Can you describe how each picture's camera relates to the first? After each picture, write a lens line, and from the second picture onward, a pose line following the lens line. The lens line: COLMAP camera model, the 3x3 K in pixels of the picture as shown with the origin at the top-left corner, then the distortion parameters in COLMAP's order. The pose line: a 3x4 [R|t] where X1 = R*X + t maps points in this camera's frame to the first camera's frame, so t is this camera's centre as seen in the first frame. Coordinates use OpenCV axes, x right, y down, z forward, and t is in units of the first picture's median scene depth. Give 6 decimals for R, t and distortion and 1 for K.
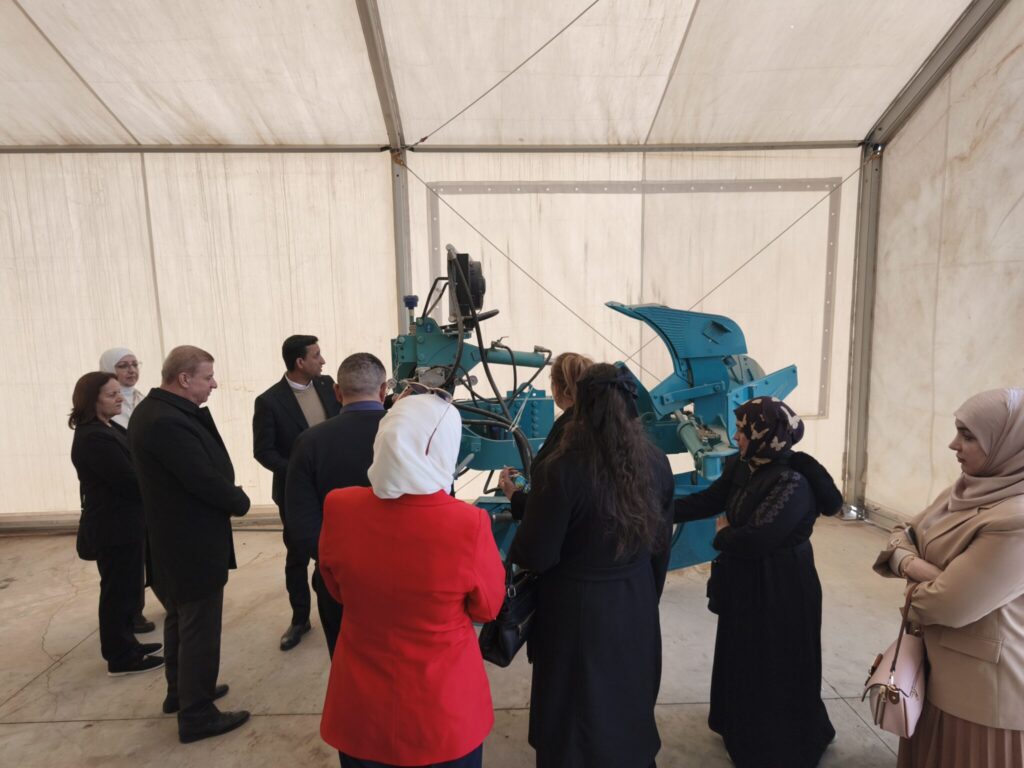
lens RADIAL K [[669.3, 0, 512.0], [0, 669.3, 384.0], [0, 0, 1]] dist [0.080145, -0.065647]
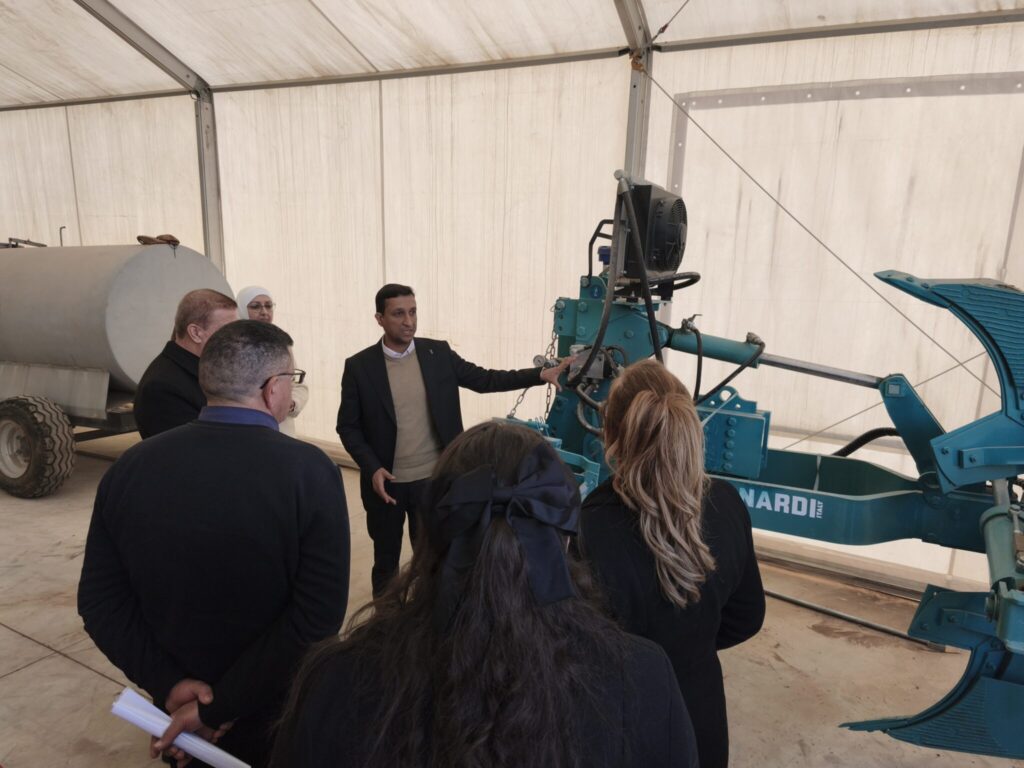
lens RADIAL K [[669.7, 0, 507.3], [0, 669.7, 382.1], [0, 0, 1]] dist [0.082465, -0.067174]
pose [[0.869995, 0.146228, -0.470879, 0.114957], [-0.114782, 0.988837, 0.095005, -0.035031], [0.479515, -0.028605, 0.877068, 0.247397]]
